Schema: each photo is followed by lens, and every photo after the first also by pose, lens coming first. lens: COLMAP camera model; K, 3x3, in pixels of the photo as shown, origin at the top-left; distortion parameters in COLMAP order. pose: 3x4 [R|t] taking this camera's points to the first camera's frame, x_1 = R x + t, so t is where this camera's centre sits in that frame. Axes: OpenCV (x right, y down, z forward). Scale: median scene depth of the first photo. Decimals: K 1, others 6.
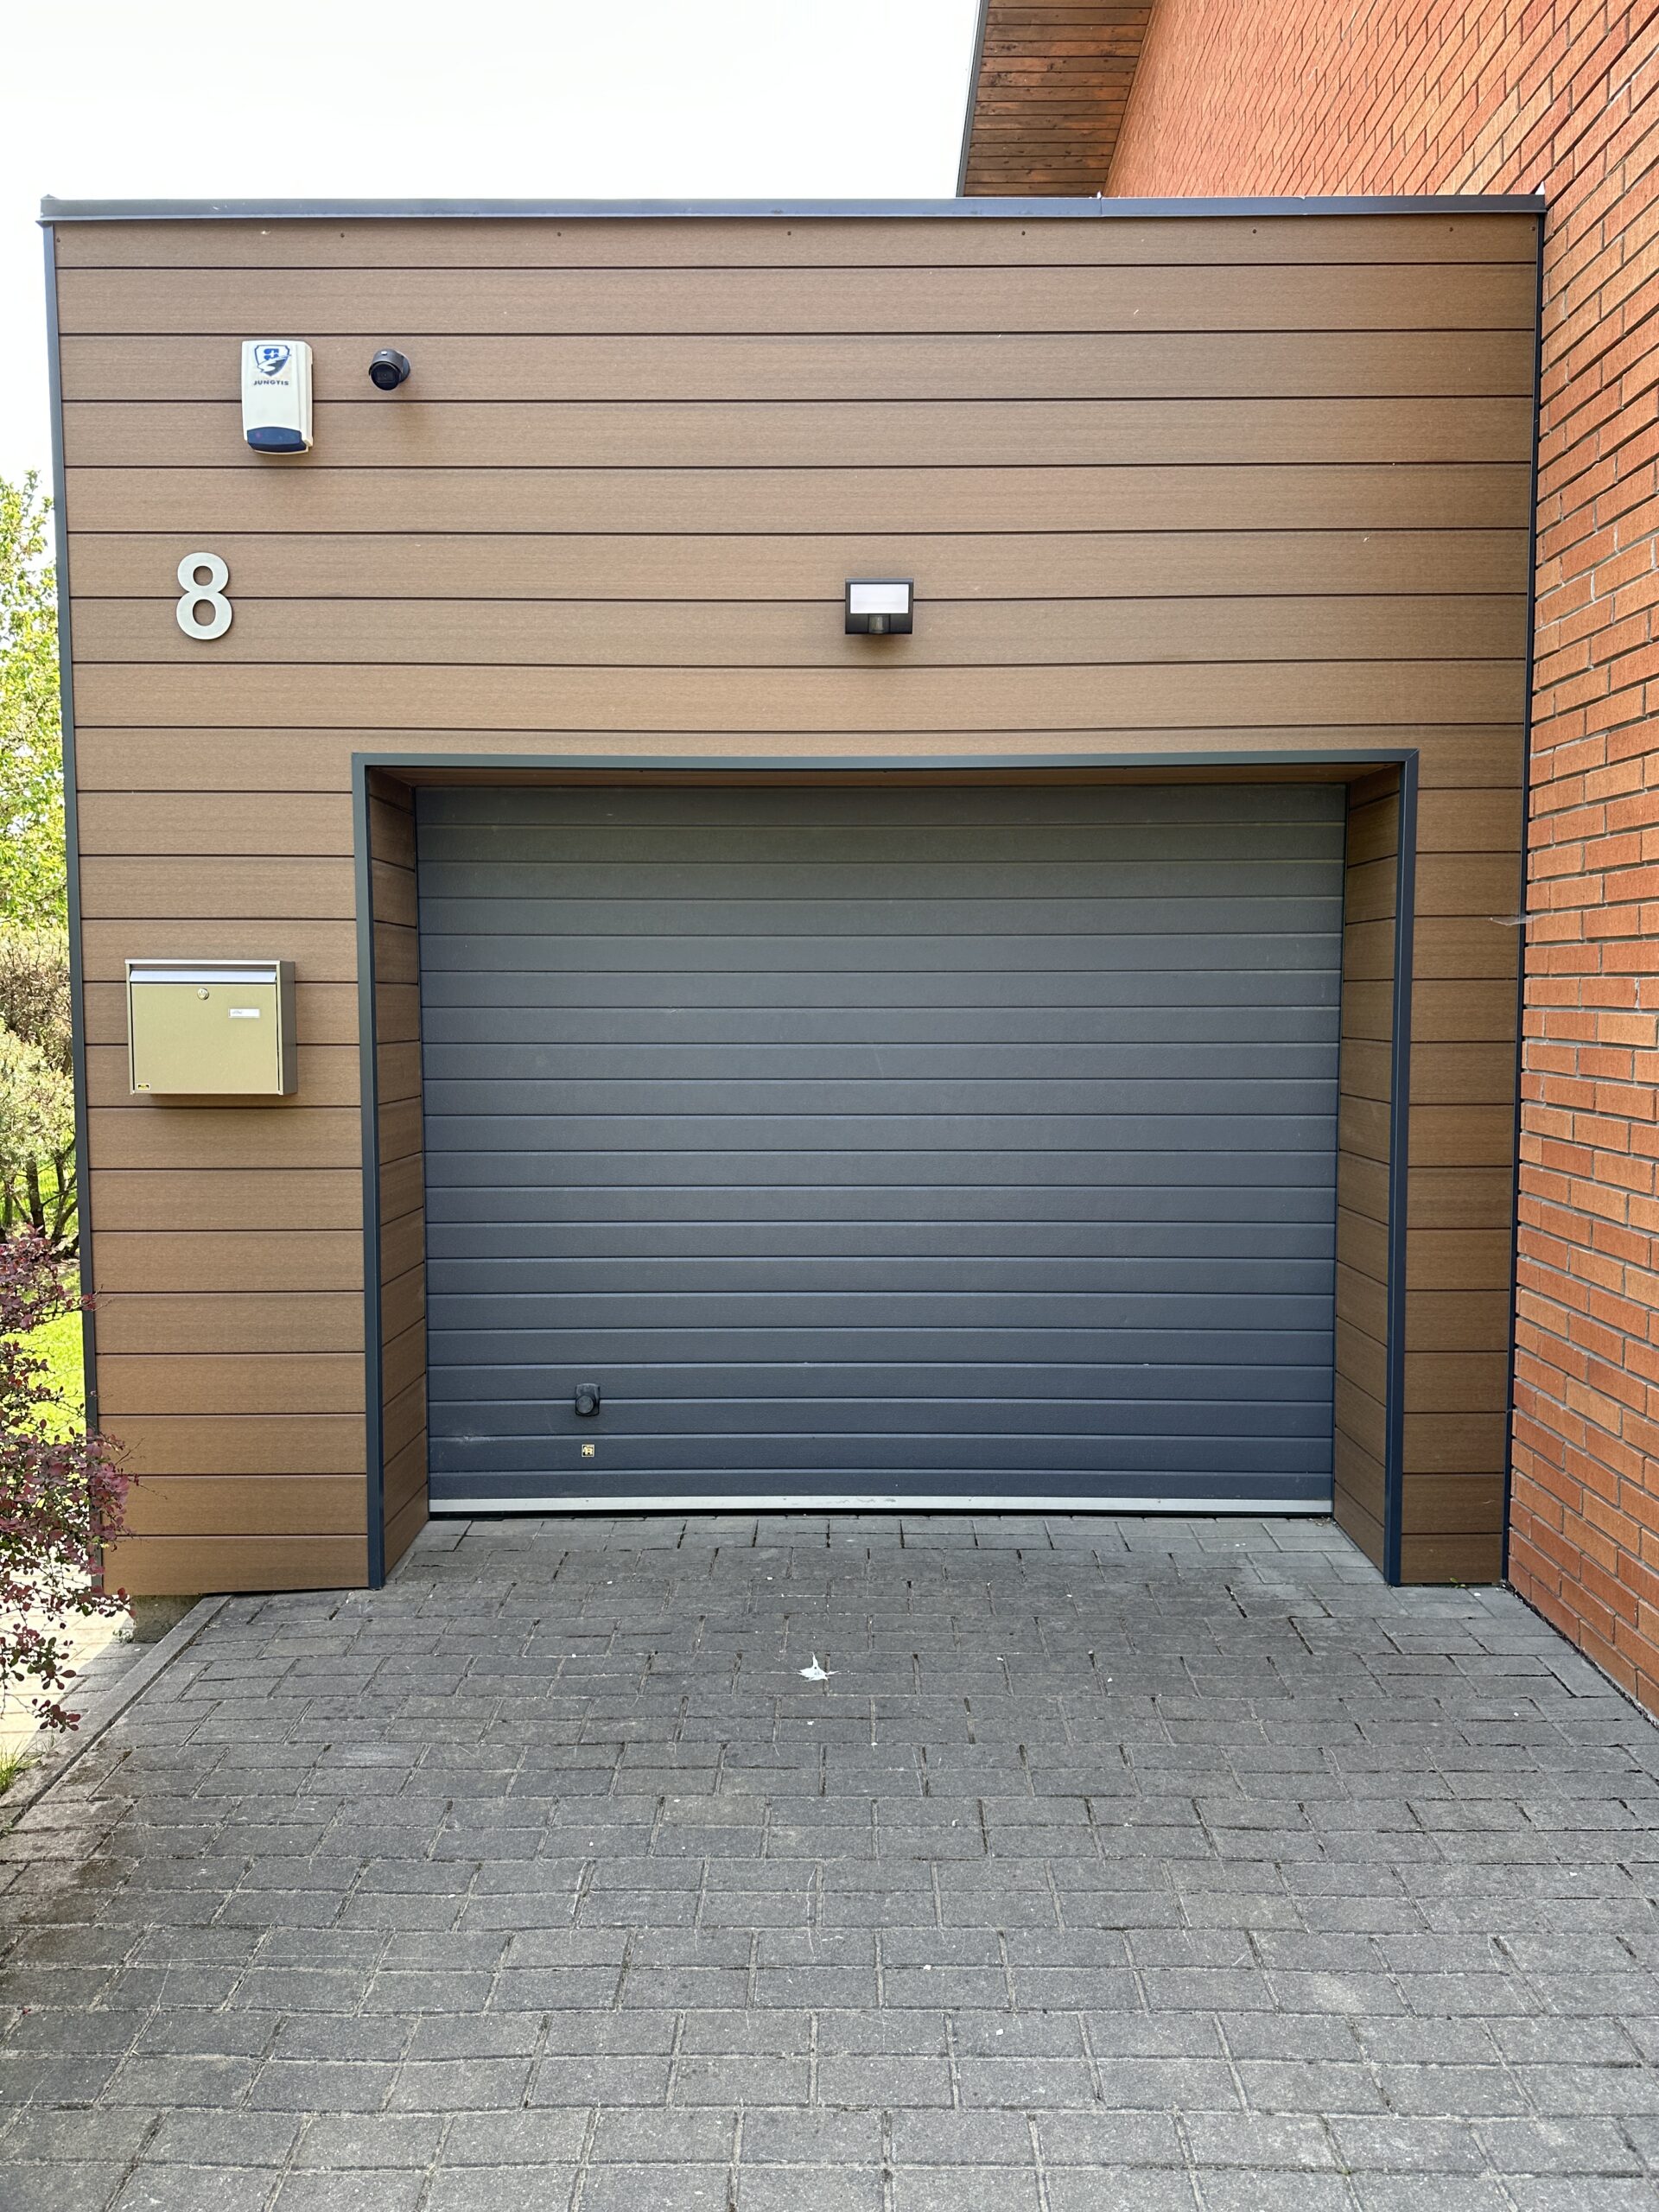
lens RADIAL K [[1582.8, 0, 761.5], [0, 1582.8, 1101.9], [0, 0, 1]] dist [0.108865, -0.223878]
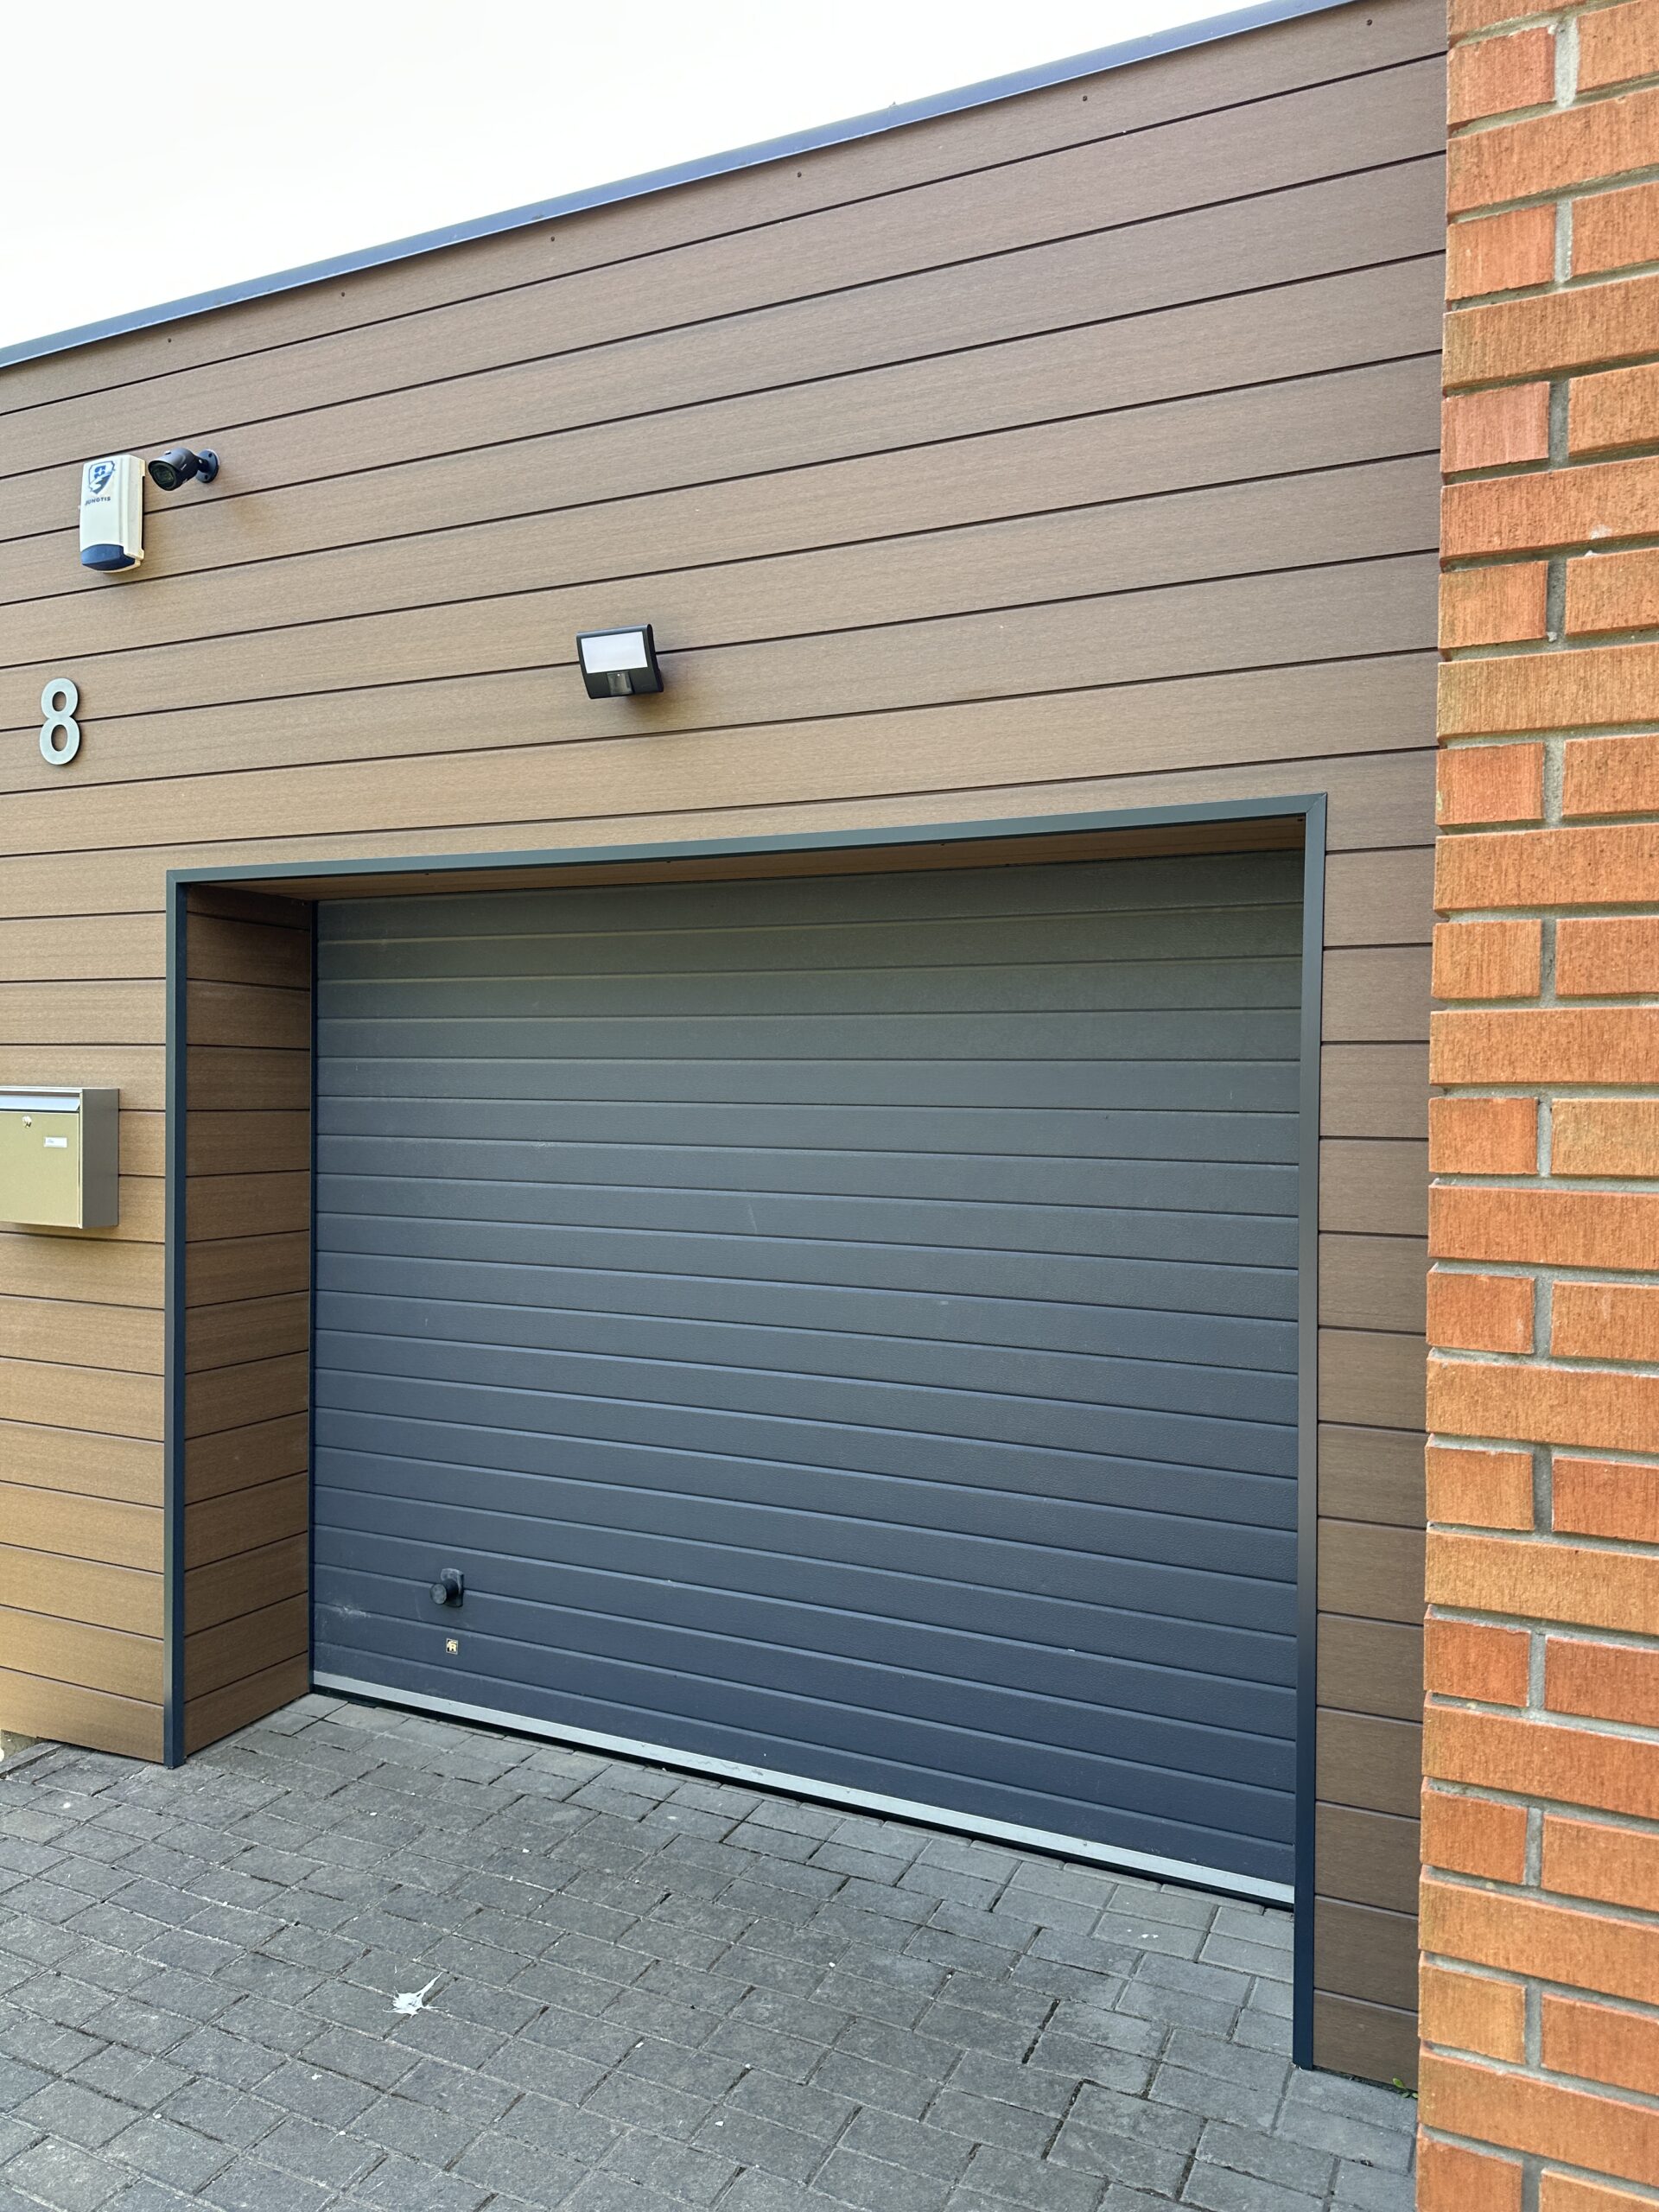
lens RADIAL K [[1565.3, 0, 829.5], [0, 1565.3, 1106.0], [0, 0, 1]] dist [0.002817, -0.003126]
pose [[0.907711, 0.018179, -0.419203, 0.494803], [-0.039653, 0.998306, -0.042569, -0.055335], [0.417719, 0.055263, 0.906894, 0.331586]]
